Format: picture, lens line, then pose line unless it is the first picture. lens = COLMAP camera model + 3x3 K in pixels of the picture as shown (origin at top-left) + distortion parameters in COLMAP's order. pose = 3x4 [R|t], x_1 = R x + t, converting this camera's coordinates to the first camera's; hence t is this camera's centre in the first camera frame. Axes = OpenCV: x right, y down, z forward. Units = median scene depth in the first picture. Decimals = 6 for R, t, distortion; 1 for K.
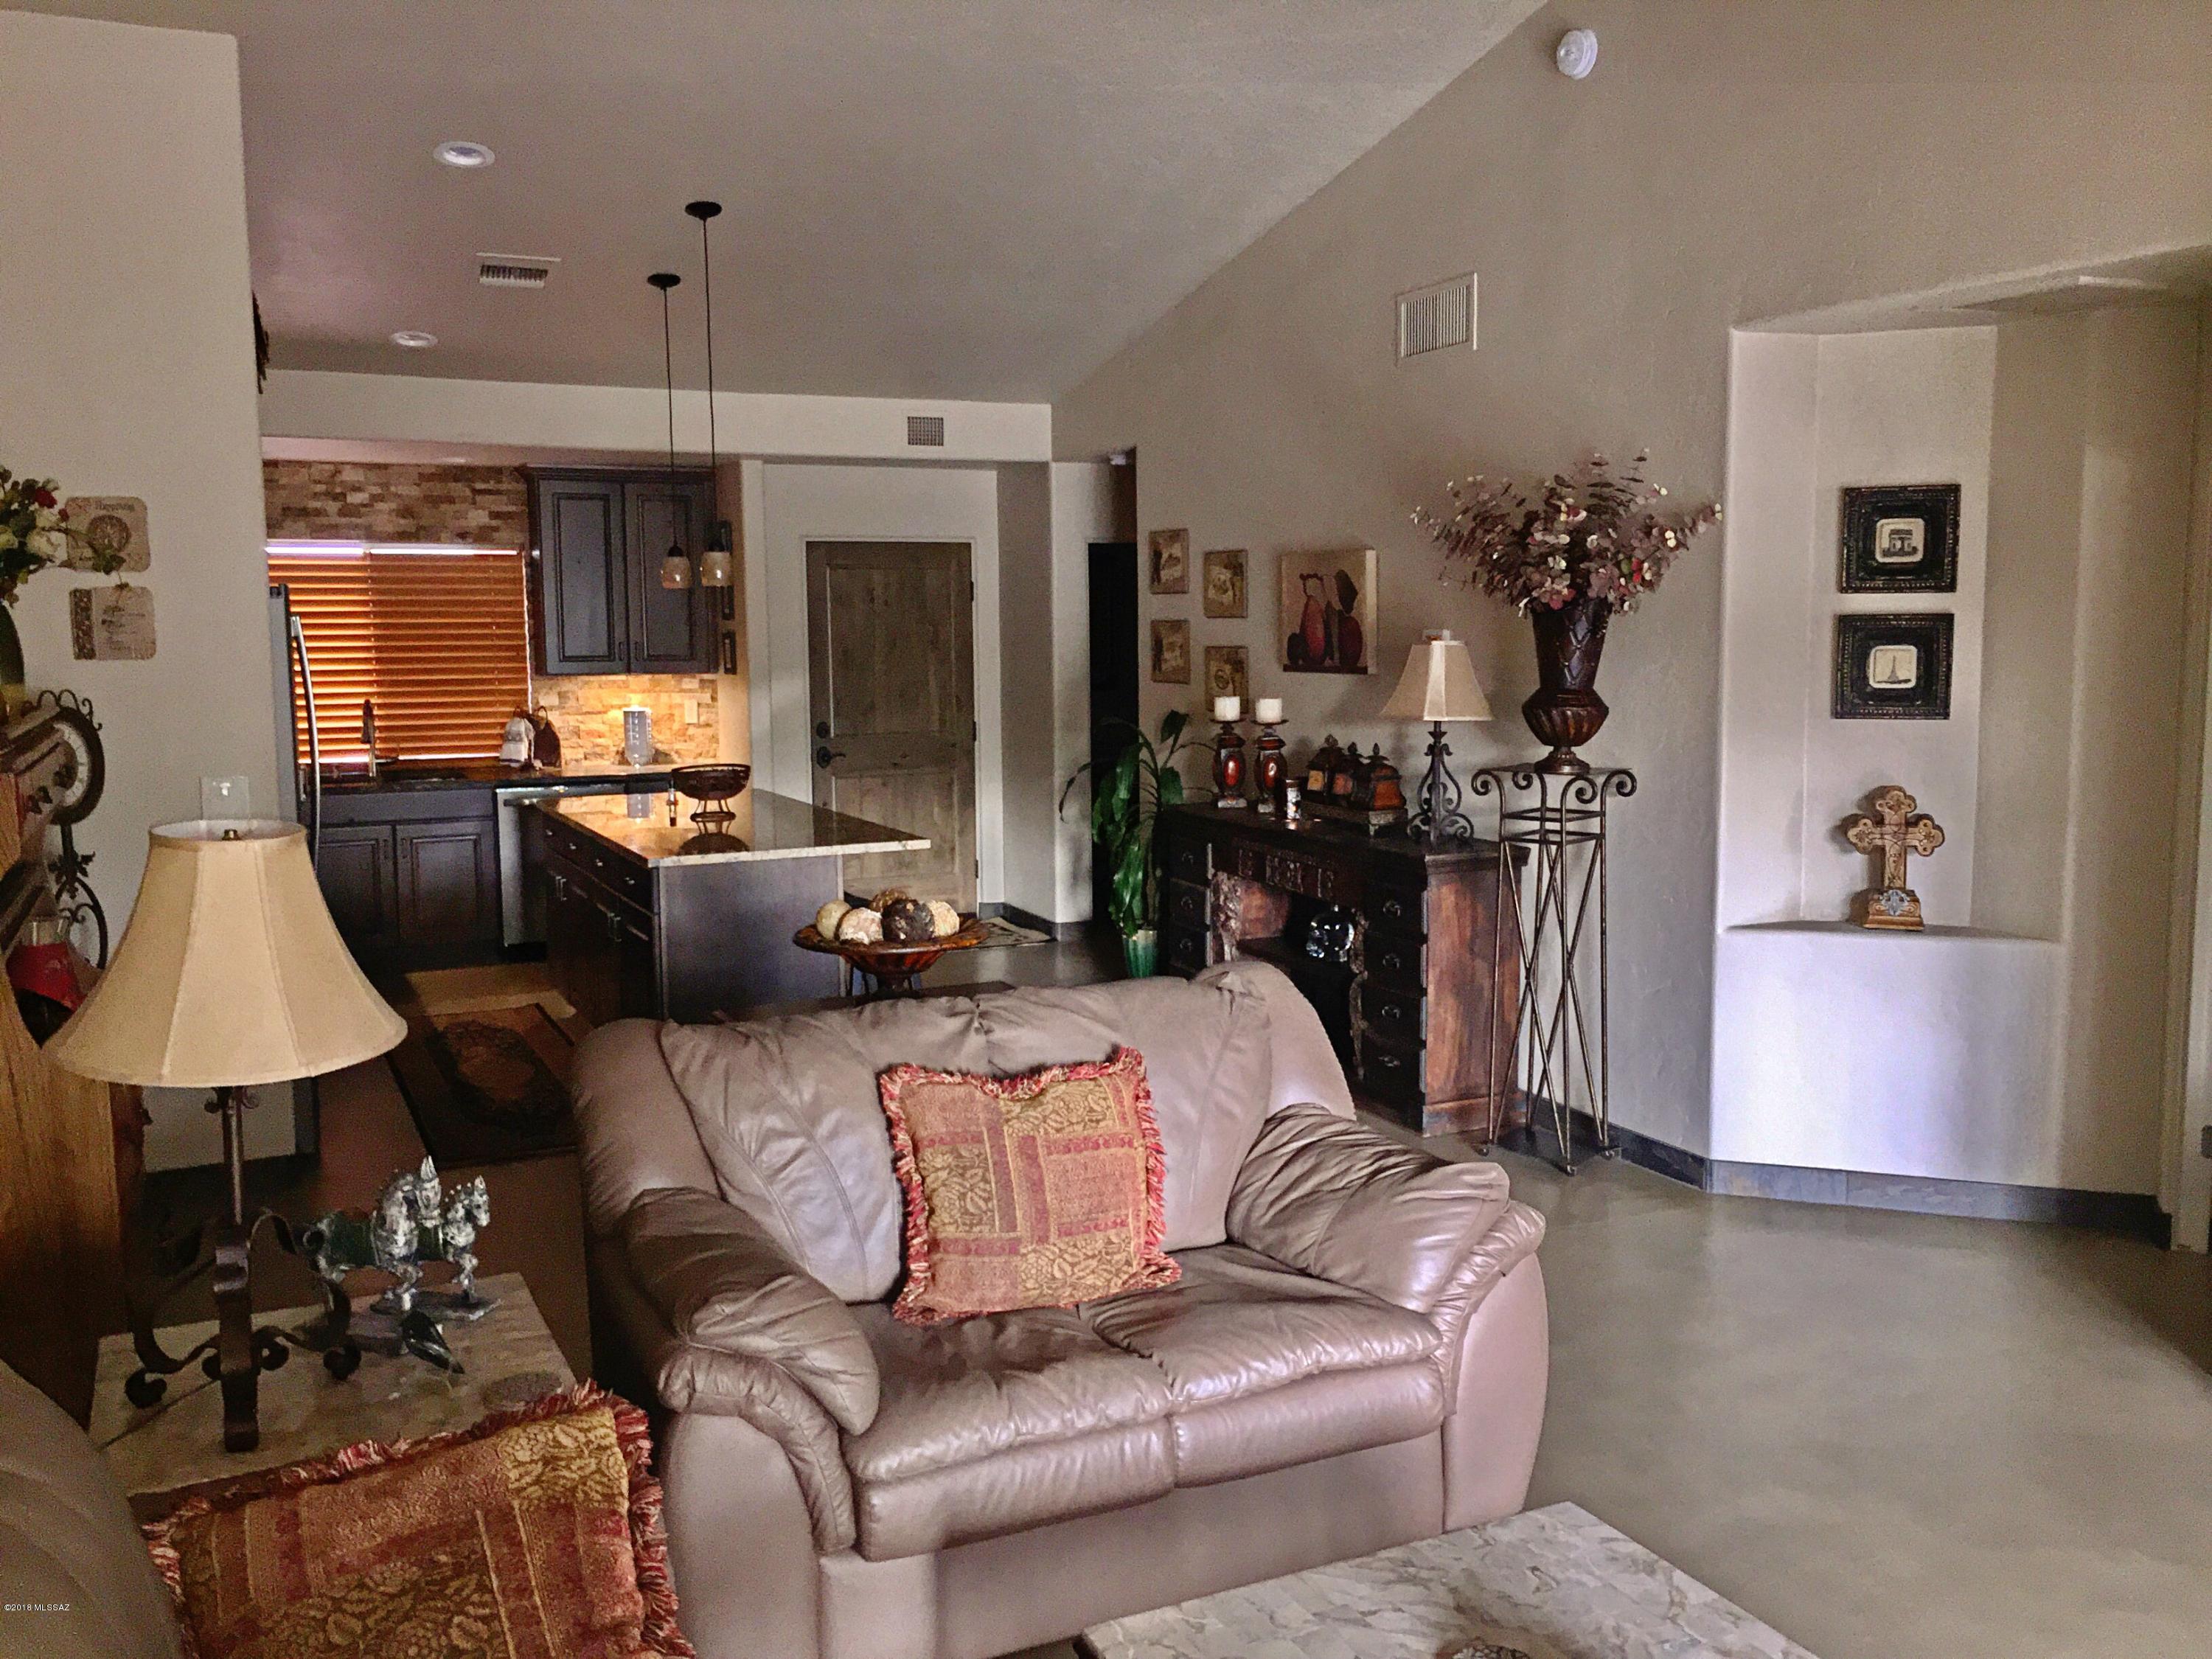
lens RADIAL K [[1857.7, 0, 1106.0], [0, 1857.7, 829.5], [0, 0, 1]] dist [0.082662, -0.120559]
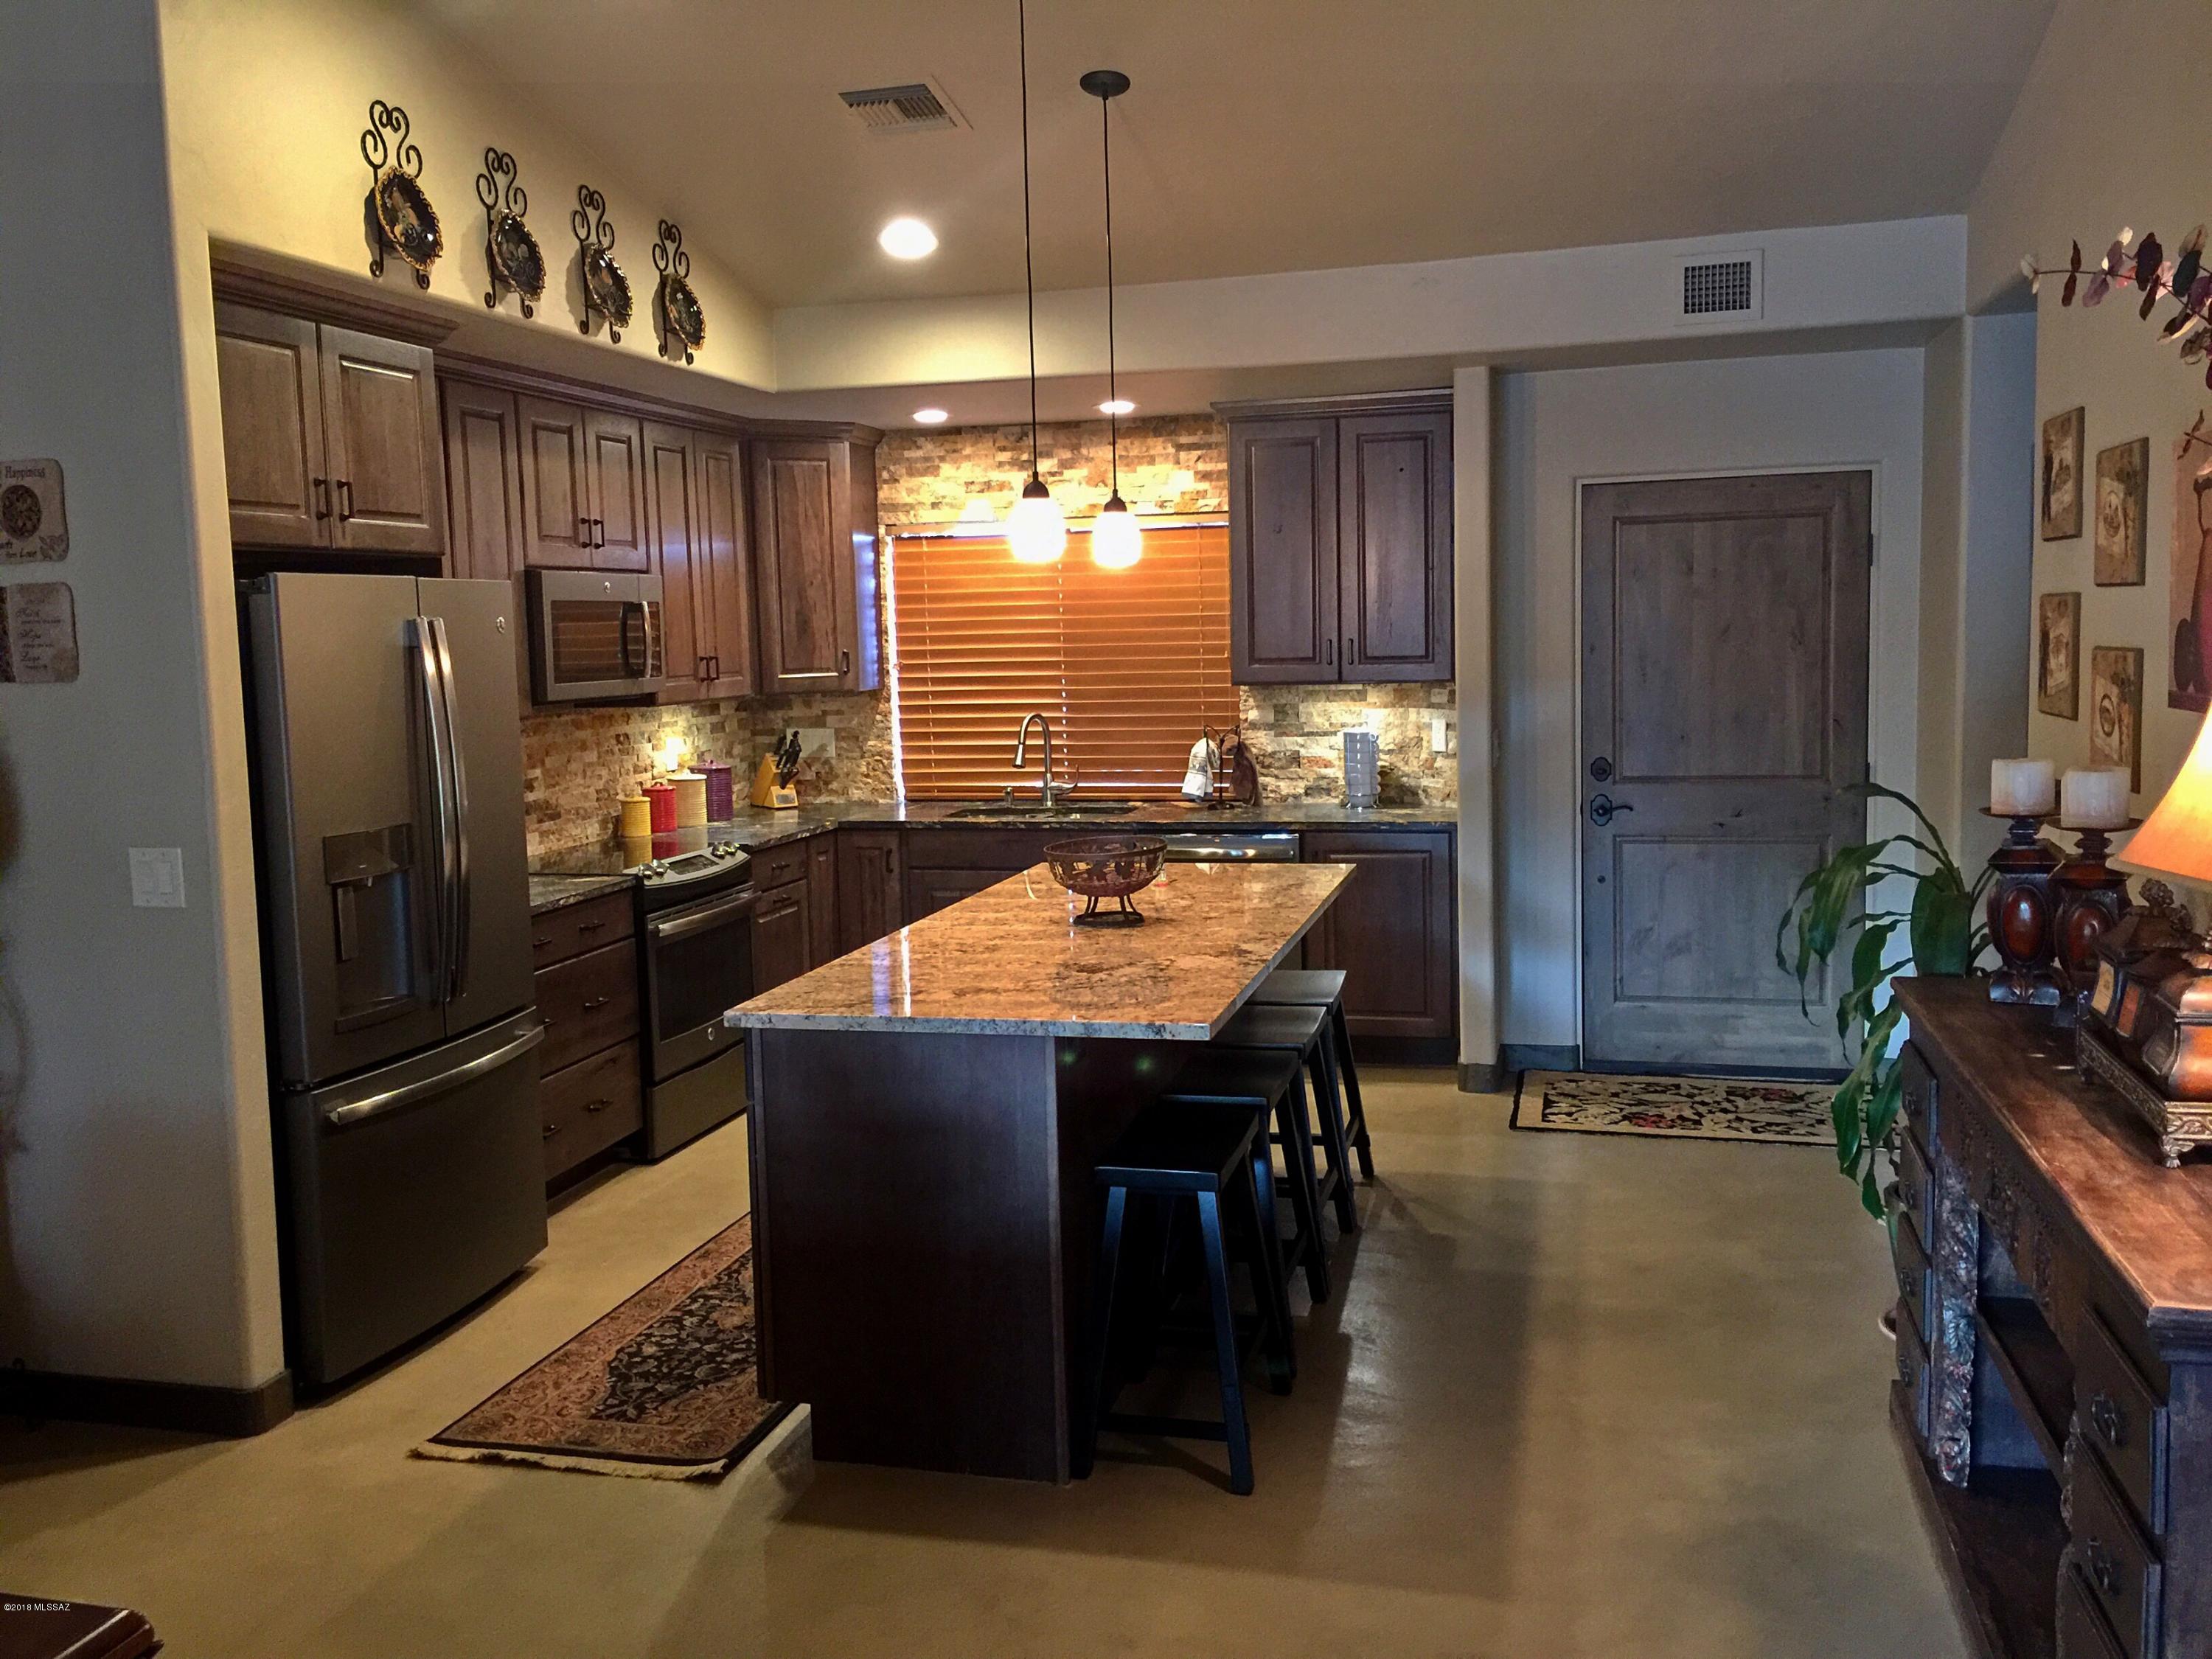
lens RADIAL K [[1857.7, 0, 1106.0], [0, 1857.7, 829.5], [0, 0, 1]] dist [0.082662, -0.120559]
pose [[0.764298, 0.061952, -0.641881, 0.147613], [-0.056129, 0.997988, 0.029489, -0.043214], [0.642416, 0.013490, 0.766237, 0.391310]]
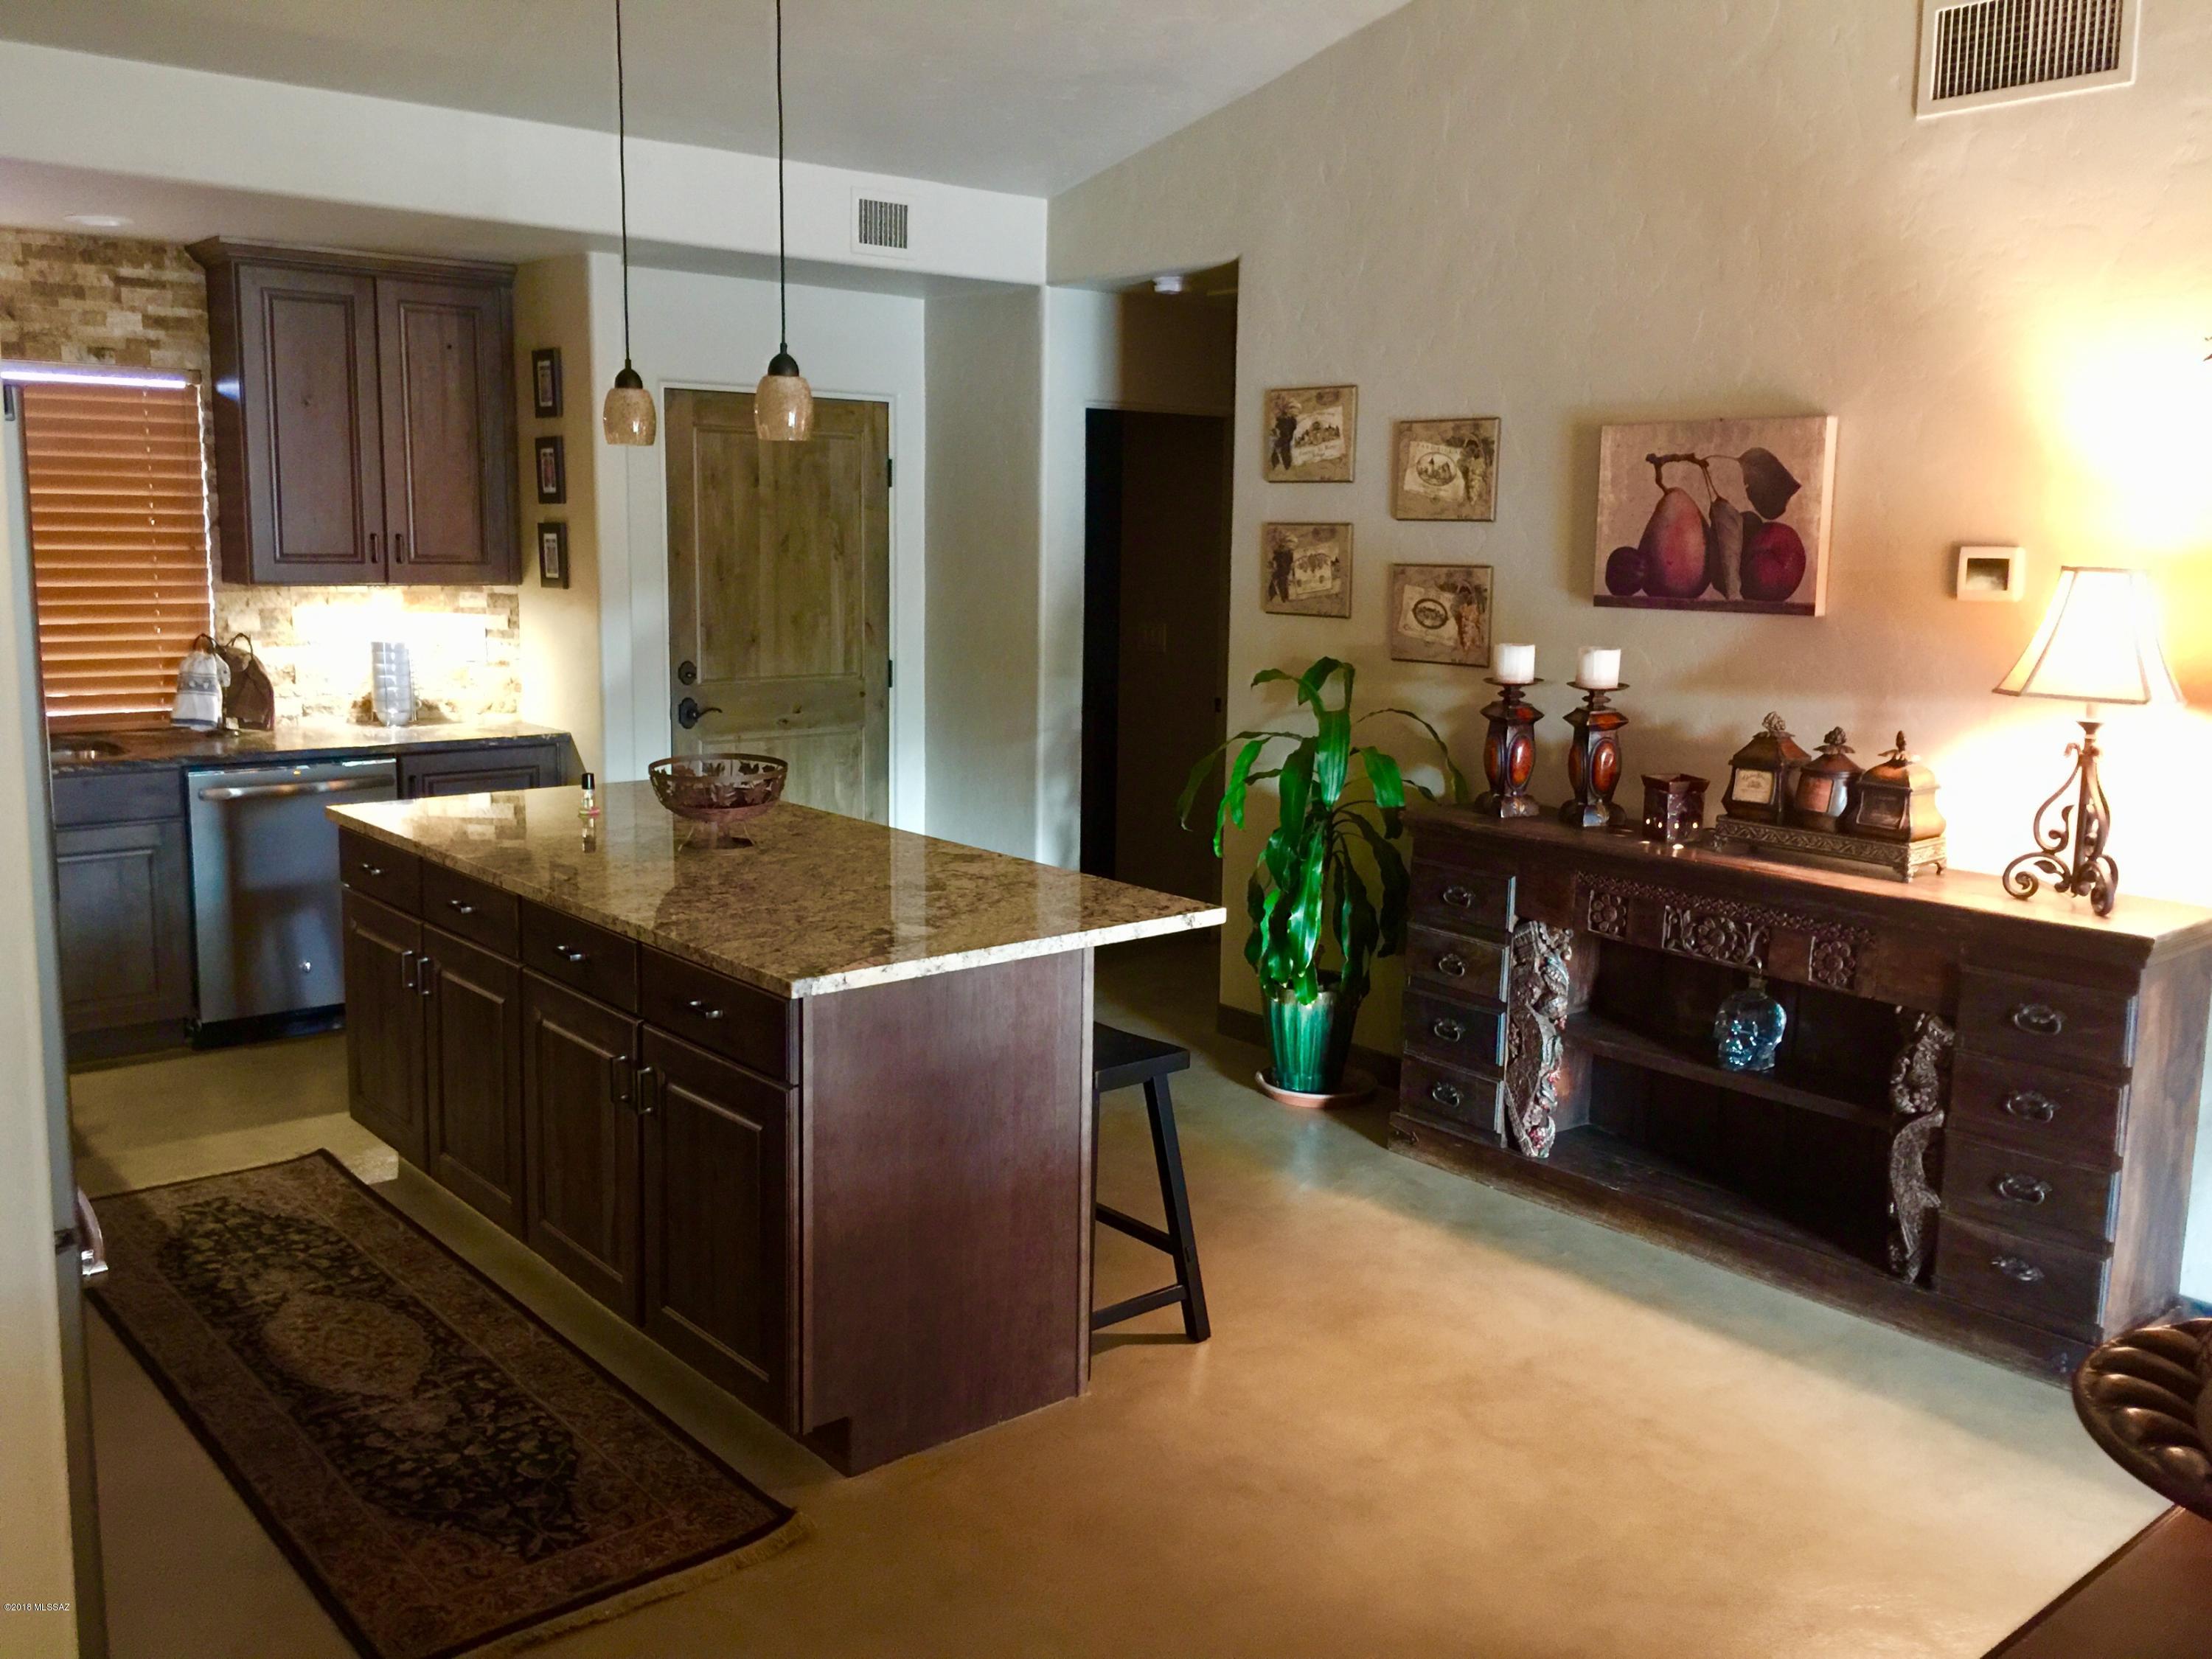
lens RADIAL K [[1857.7, 0, 1106.0], [0, 1857.7, 829.5], [0, 0, 1]] dist [0.082662, -0.120559]
pose [[0.967917, -0.015217, 0.250810, -0.182392], [0.002766, 0.998749, 0.049923, -0.031350], [-0.251256, -0.047628, 0.966748, 0.317960]]
